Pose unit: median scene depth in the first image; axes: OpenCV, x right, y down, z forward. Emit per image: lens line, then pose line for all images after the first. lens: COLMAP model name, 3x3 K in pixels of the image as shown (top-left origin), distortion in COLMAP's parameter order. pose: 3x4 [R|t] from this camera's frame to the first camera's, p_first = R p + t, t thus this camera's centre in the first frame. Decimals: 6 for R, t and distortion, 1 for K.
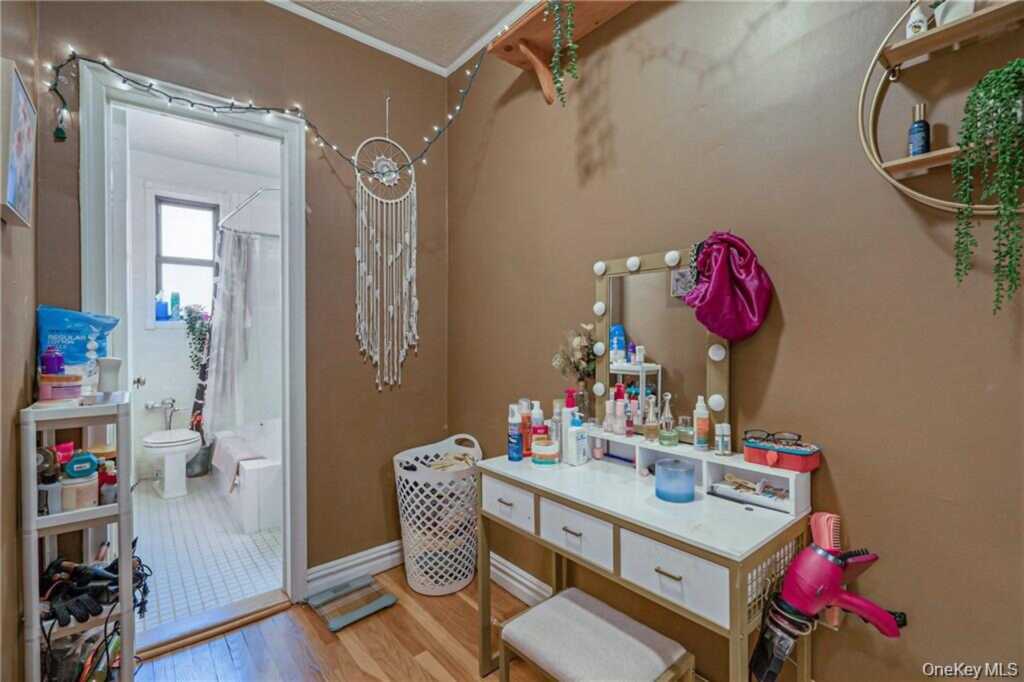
lens RADIAL K [[468.6, 0, 510.2], [0, 468.6, 337.5], [0, 0, 1]] dist [0.002036, 0.001365]
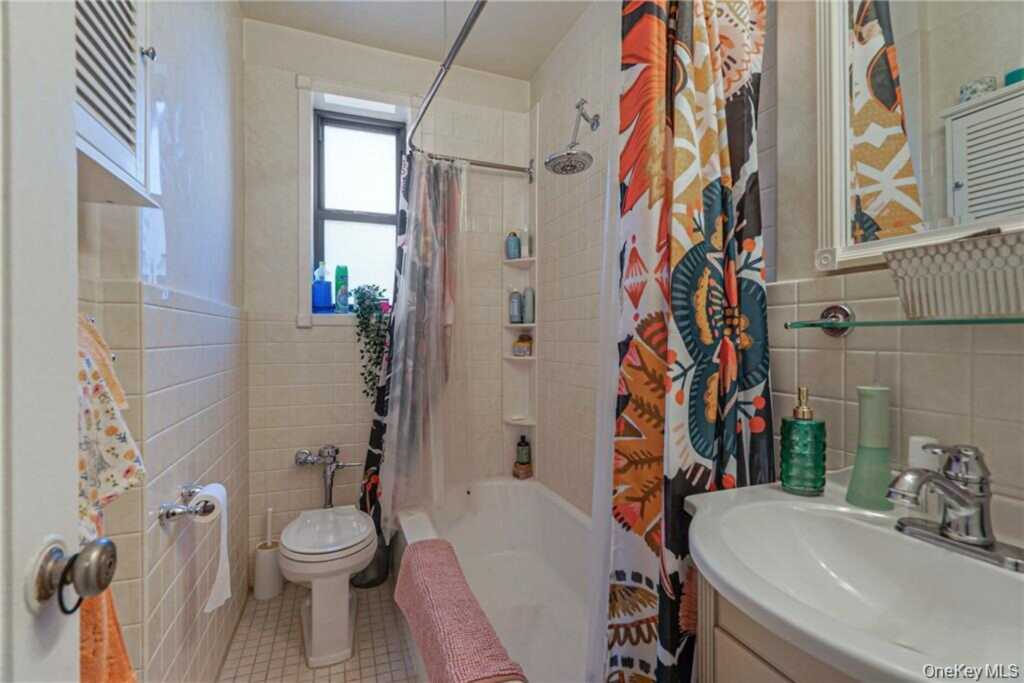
lens RADIAL K [[468.6, 0, 513.1], [0, 468.6, 338.3], [0, 0, 1]] dist [0.002036, 0.001365]
pose [[0.949947, 0.004288, -0.312382, -0.318349], [-0.004072, 0.999991, 0.001343, -0.004997], [0.312385, -0.000004, 0.949956, 0.499981]]
